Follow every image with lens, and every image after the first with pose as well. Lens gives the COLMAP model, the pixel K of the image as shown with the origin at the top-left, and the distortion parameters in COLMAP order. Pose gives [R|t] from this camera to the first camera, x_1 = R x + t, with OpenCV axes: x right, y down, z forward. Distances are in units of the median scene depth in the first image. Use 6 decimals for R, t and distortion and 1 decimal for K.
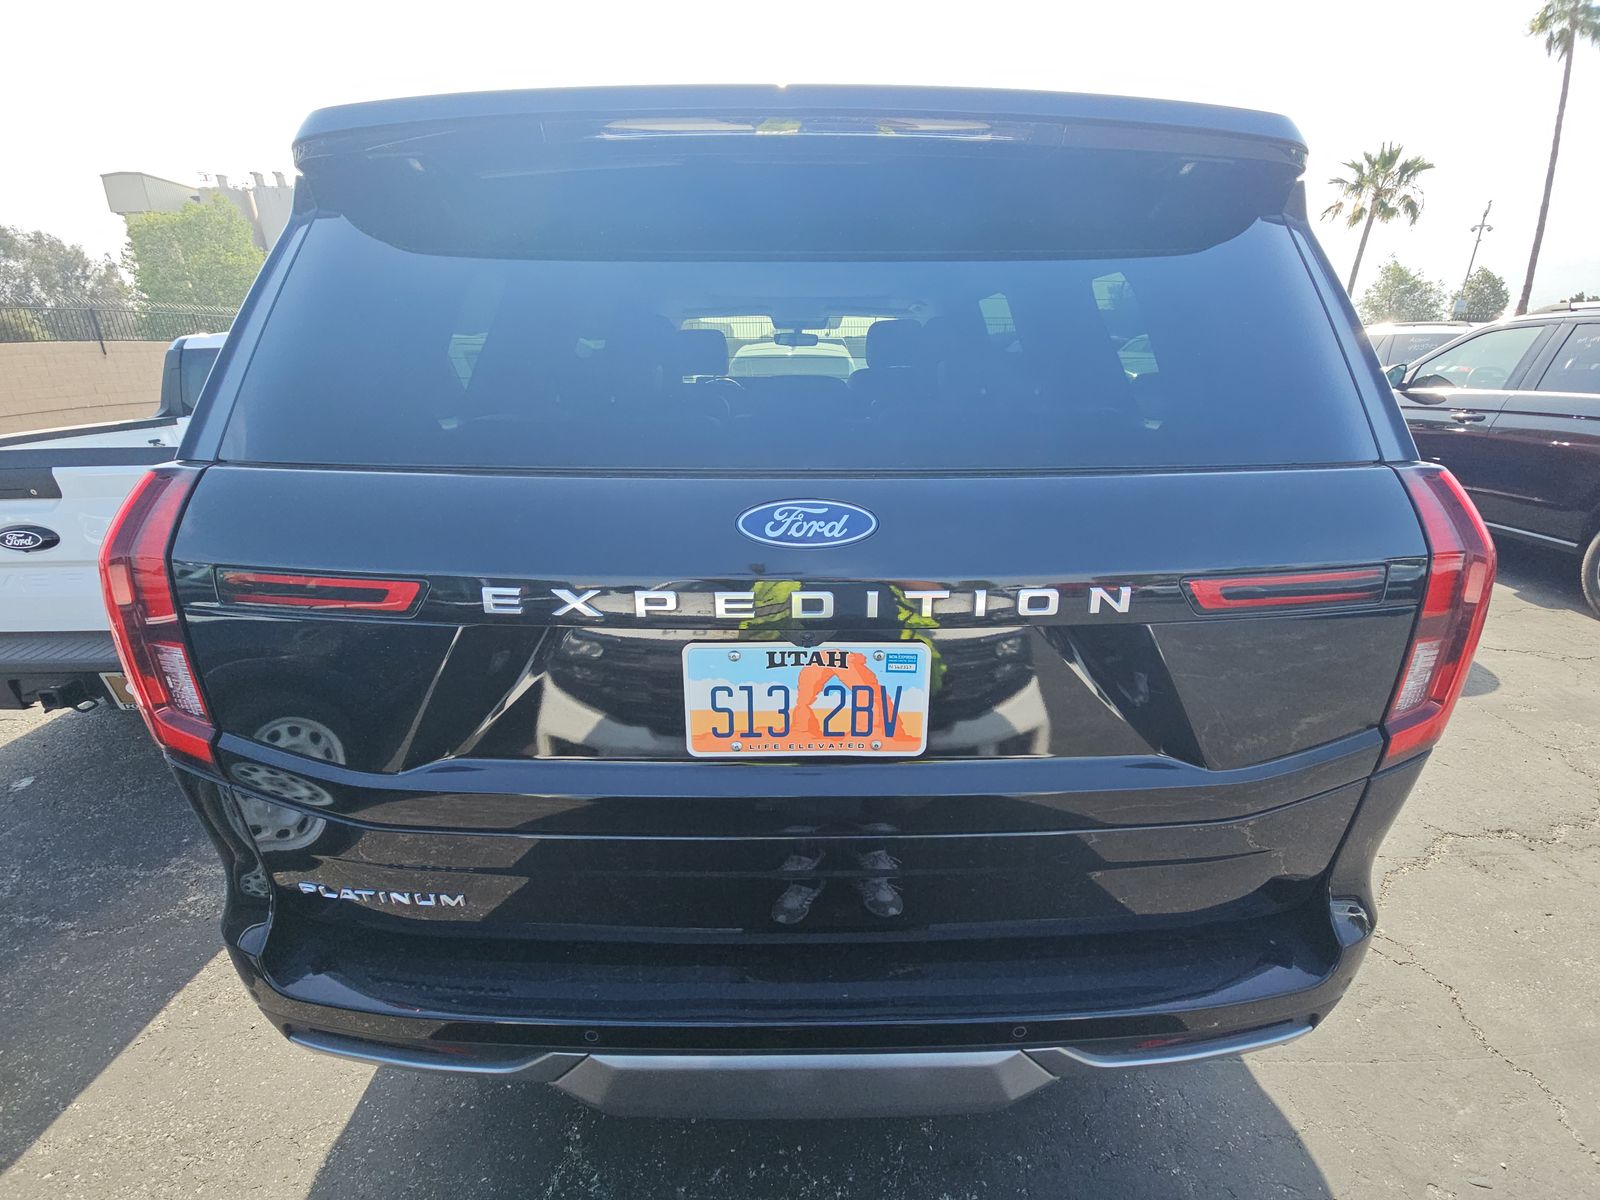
lens RADIAL K [[669.6, 0, 804.6], [0, 669.6, 595.3], [0, 0, 1]] dist [-0.005056, -0.004211]
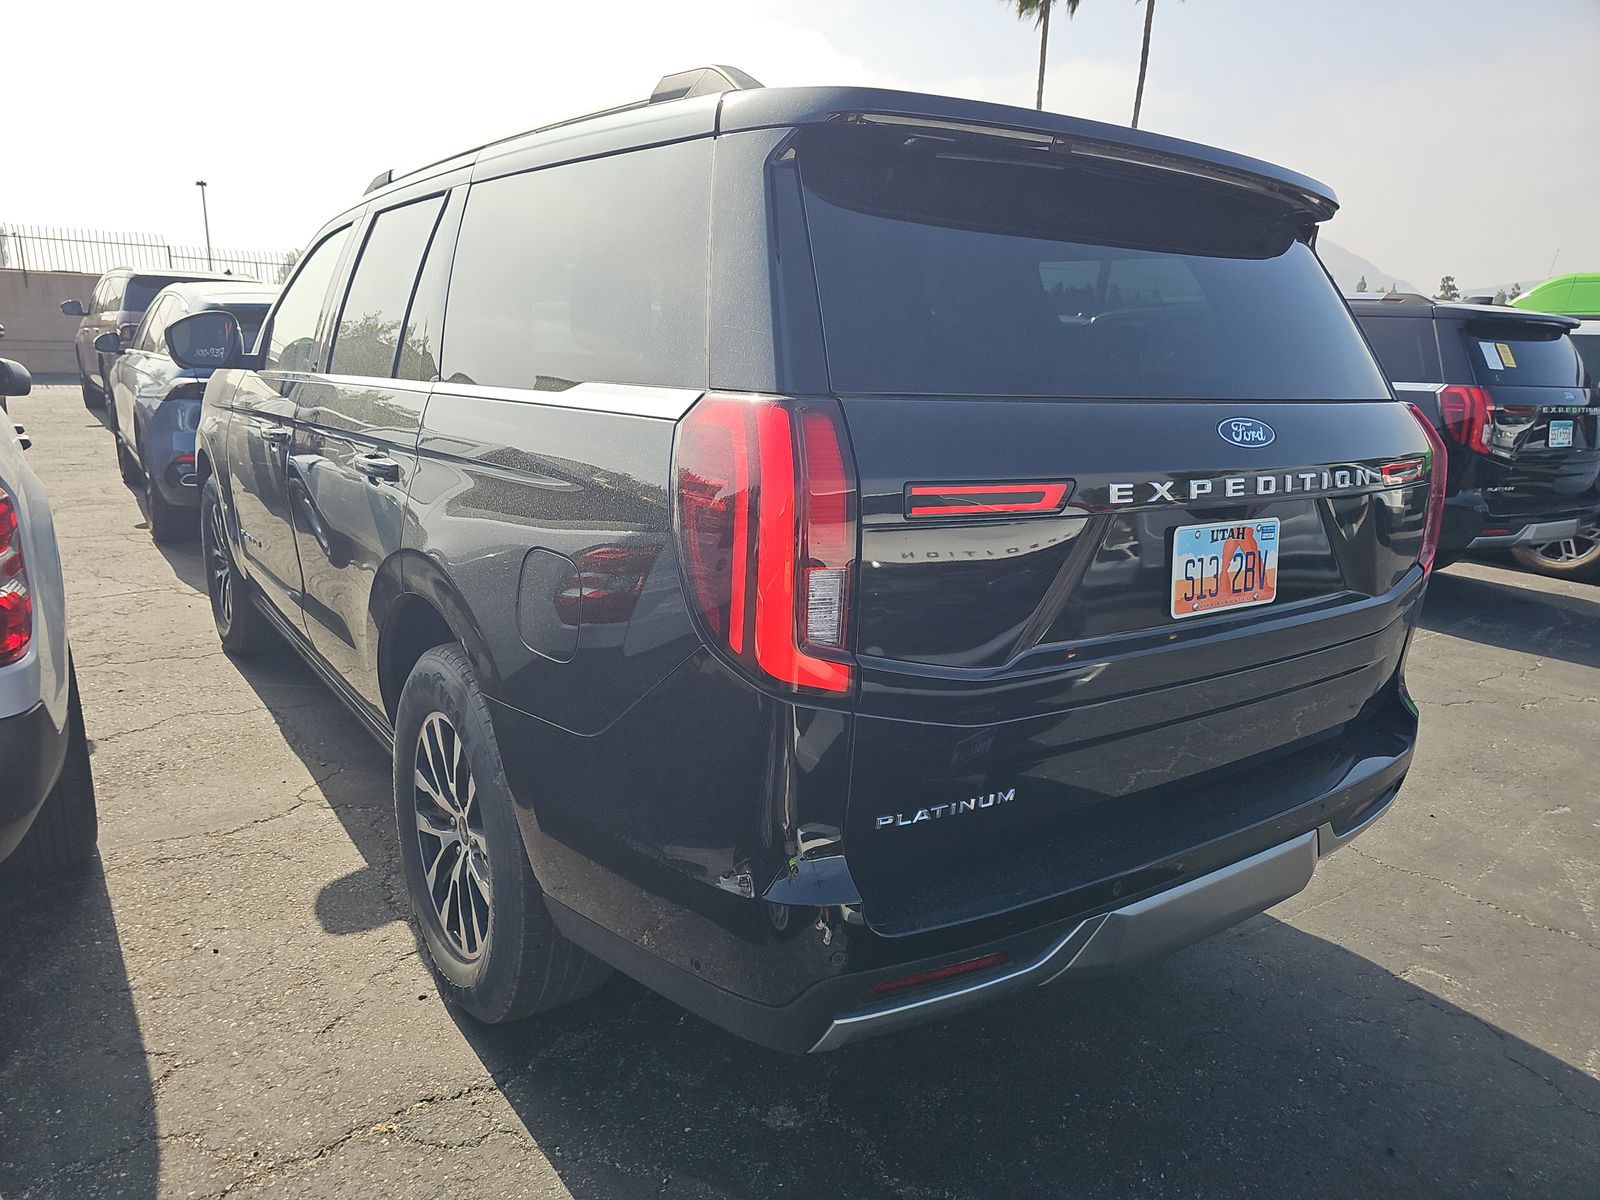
lens RADIAL K [[1076.4, 0, 796.4], [0, 1076.4, 599.6], [0, 0, 1]] dist [0.009035, 0.002756]
pose [[0.825431, -0.100971, 0.555399, -1.962110], [0.155198, 0.986551, -0.051299, 0.201940], [-0.542750, 0.128541, 0.830000, -0.345641]]
